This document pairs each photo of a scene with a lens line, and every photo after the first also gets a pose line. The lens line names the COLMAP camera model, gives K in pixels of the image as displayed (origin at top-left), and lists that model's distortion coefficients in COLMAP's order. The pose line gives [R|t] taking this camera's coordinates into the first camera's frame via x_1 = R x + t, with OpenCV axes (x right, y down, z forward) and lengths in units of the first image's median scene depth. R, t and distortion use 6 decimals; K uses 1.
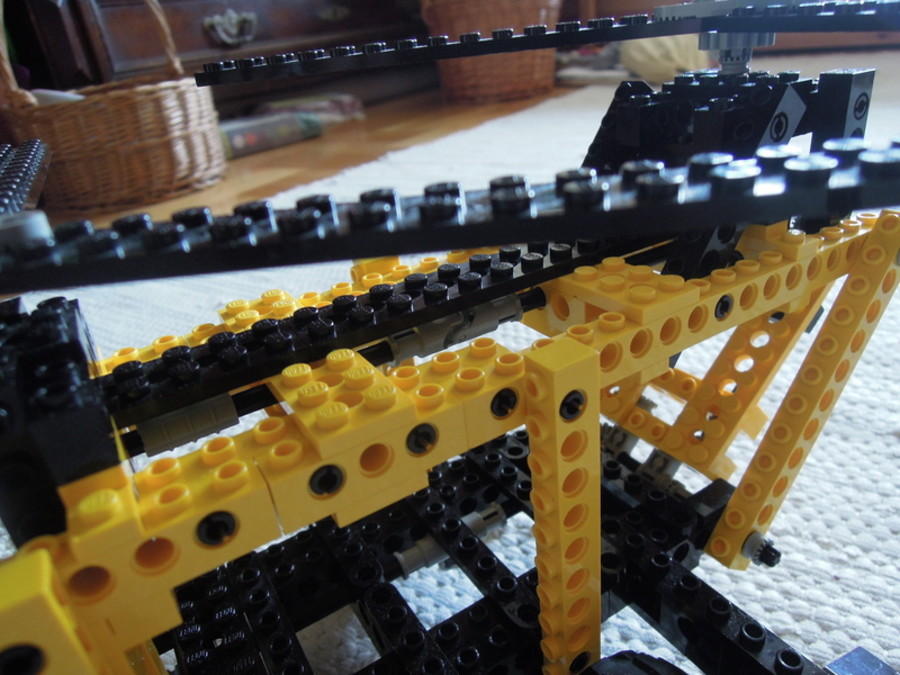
lens RADIAL K [[625.8, 0, 450.0], [0, 625.8, 337.5], [0, 0, 1]] dist [-0.005864, -0.001128]
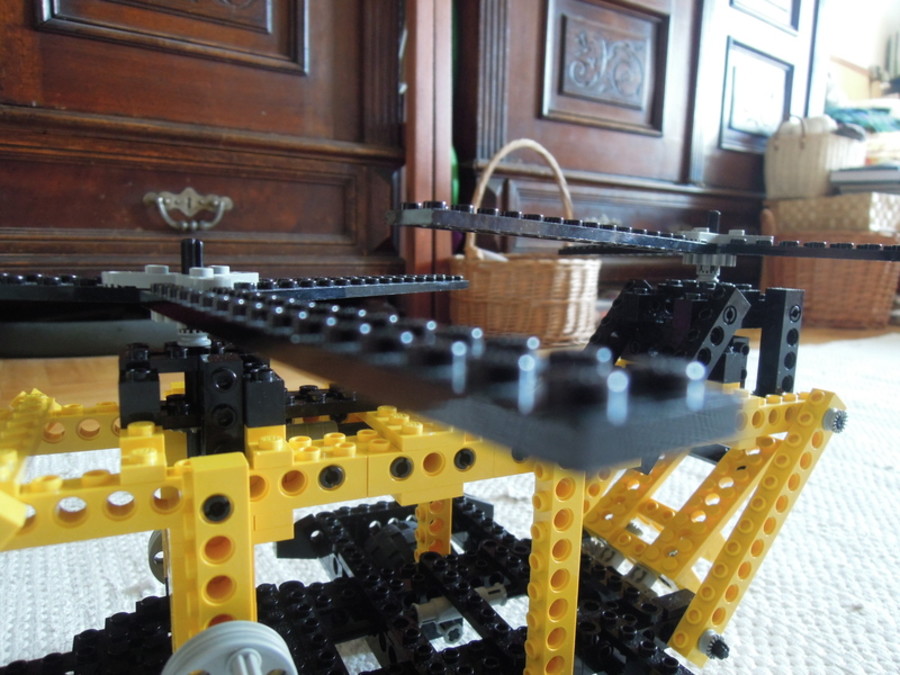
lens RADIAL K [[625.8, 0, 450.0], [0, 625.8, 337.5], [0, 0, 1]] dist [-0.005864, -0.001128]
pose [[0.987193, 0.145800, -0.064751, -0.013859], [-0.158468, 0.942990, -0.292674, 0.204005], [0.018387, 0.299187, 0.954017, -0.326340]]
